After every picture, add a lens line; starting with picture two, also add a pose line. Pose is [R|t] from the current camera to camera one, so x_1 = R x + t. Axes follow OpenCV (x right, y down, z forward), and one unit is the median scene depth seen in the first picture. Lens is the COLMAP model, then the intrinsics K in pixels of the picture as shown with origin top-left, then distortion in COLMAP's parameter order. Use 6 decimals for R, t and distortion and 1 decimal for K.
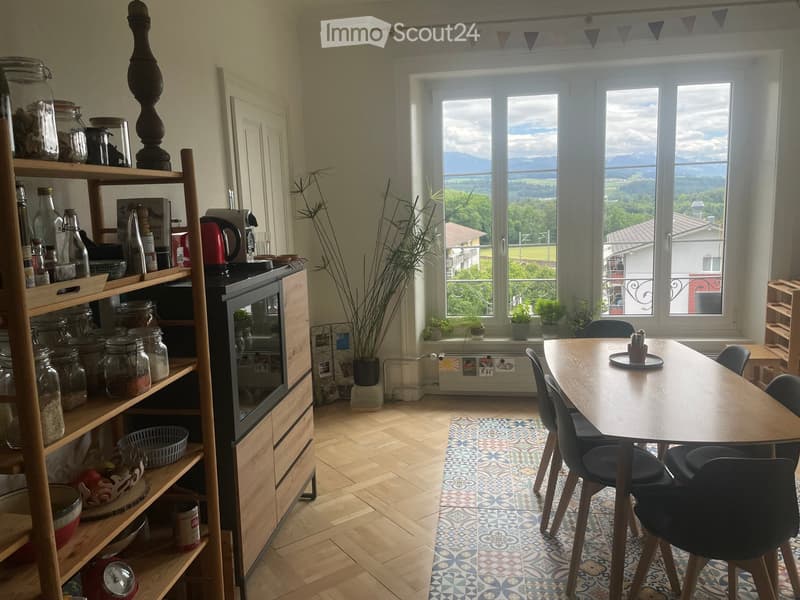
lens RADIAL K [[614.3, 0, 399.4], [0, 614.3, 297.2], [0, 0, 1]] dist [0.022035, -0.036176]
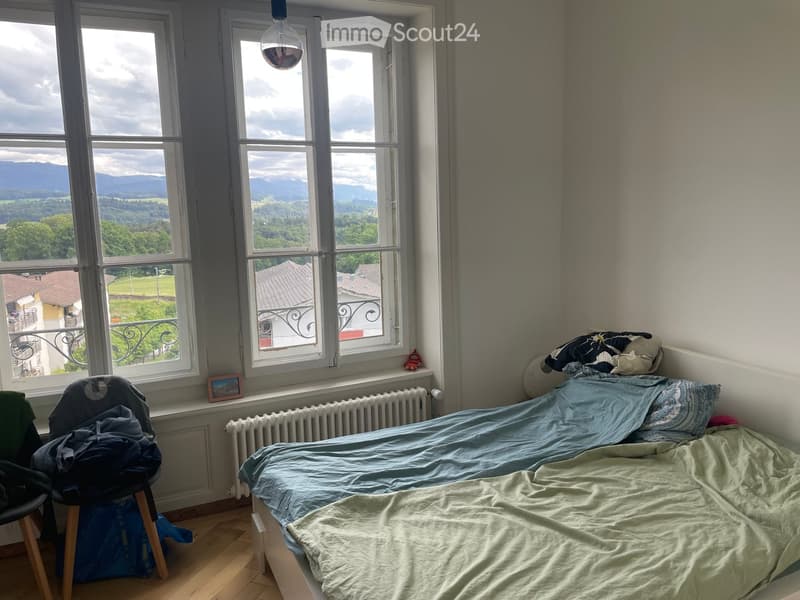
lens RADIAL K [[614.3, 0, 398.0], [0, 614.3, 300.0], [0, 0, 1]] dist [0.022035, -0.036176]
pose [[0.841106, -0.068978, 0.536454, 0.079184], [0.089306, 0.995932, -0.011965, -0.019055], [-0.533447, 0.057973, 0.843844, 0.285509]]
